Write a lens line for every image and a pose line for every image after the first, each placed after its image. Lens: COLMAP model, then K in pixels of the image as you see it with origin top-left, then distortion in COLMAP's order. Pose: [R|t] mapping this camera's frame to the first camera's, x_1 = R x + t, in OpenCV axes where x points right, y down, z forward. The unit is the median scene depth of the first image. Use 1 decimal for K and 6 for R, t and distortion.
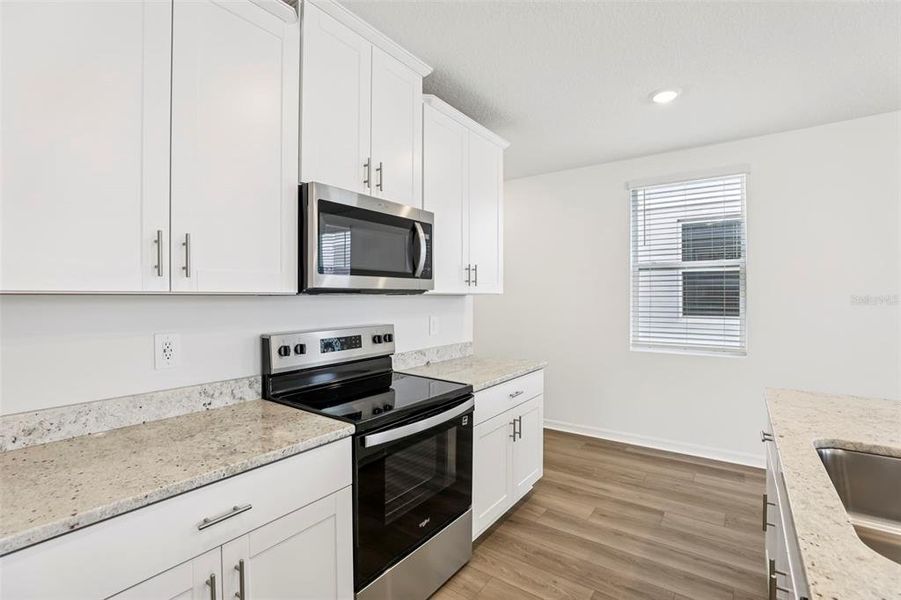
lens RADIAL K [[411.0, 0, 450.8], [0, 411.0, 298.2], [0, 0, 1]] dist [-0.042116, 0.011404]
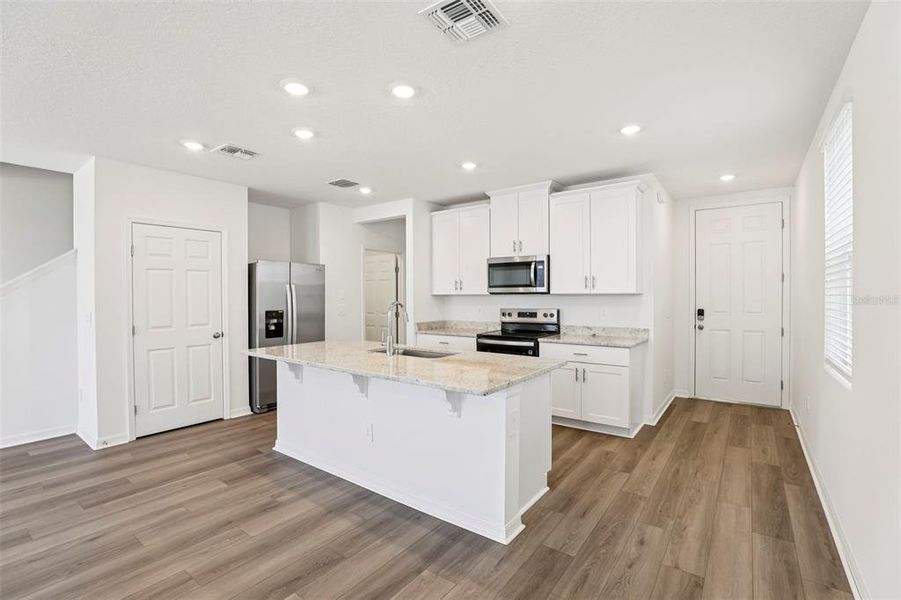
lens RADIAL K [[411.0, 0, 449.7], [0, 411.0, 296.6], [0, 0, 1]] dist [-0.042116, 0.011404]
pose [[-0.015692, 0.005068, -0.999864, 1.777350], [-0.001305, 0.999986, 0.005090, -0.006625], [0.999876, 0.001385, -0.015685, 0.484278]]
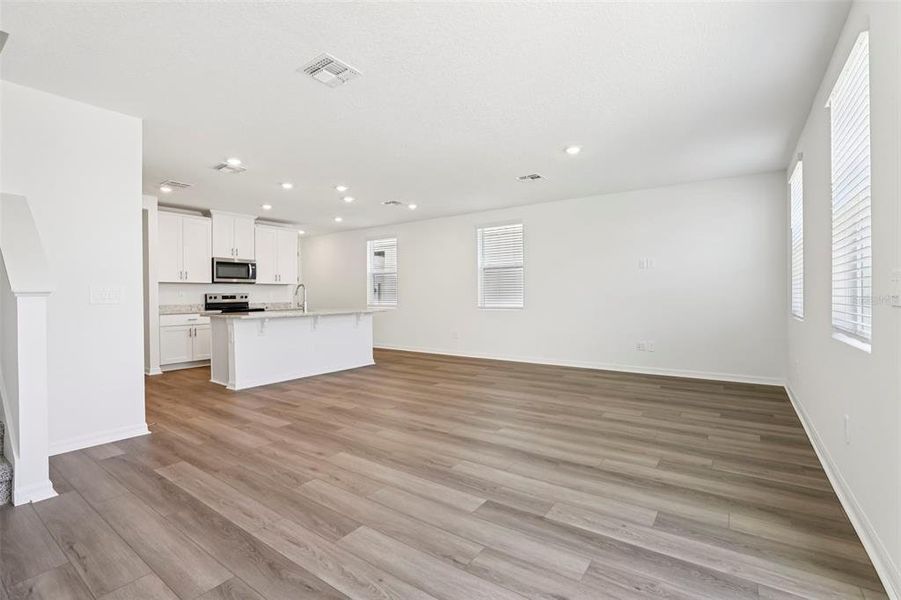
lens RADIAL K [[411.0, 0, 452.5], [0, 411.0, 298.6], [0, 0, 1]] dist [-0.042116, 0.011404]
pose [[0.999931, -0.005971, 0.010118, 1.384695], [0.005924, 0.999972, 0.004617, 0.096848], [-0.010145, -0.004557, 0.999938, -2.158508]]
